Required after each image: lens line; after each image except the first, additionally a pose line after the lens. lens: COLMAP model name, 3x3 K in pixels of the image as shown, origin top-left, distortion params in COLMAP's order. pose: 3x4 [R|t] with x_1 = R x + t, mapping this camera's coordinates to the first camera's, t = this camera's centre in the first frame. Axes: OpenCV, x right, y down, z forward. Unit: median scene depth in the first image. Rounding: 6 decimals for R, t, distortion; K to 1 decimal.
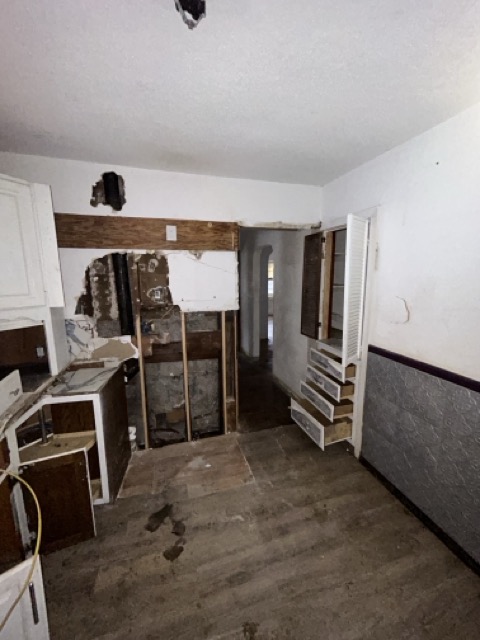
lens RADIAL K [[261.2, 0, 240.0], [0, 261.2, 319.3], [0, 0, 1]] dist [-0.002243, 0.000562]
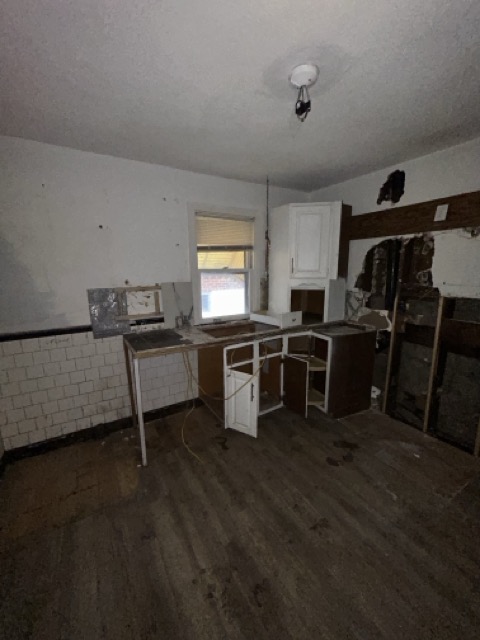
lens RADIAL K [[261.2, 0, 239.7], [0, 261.2, 319.4], [0, 0, 1]] dist [-0.002243, 0.000562]
pose [[0.238465, 0.192965, -0.951787, 0.561155], [-0.154966, 0.975064, 0.158858, 0.018688], [0.958707, 0.109612, 0.262422, 0.067819]]
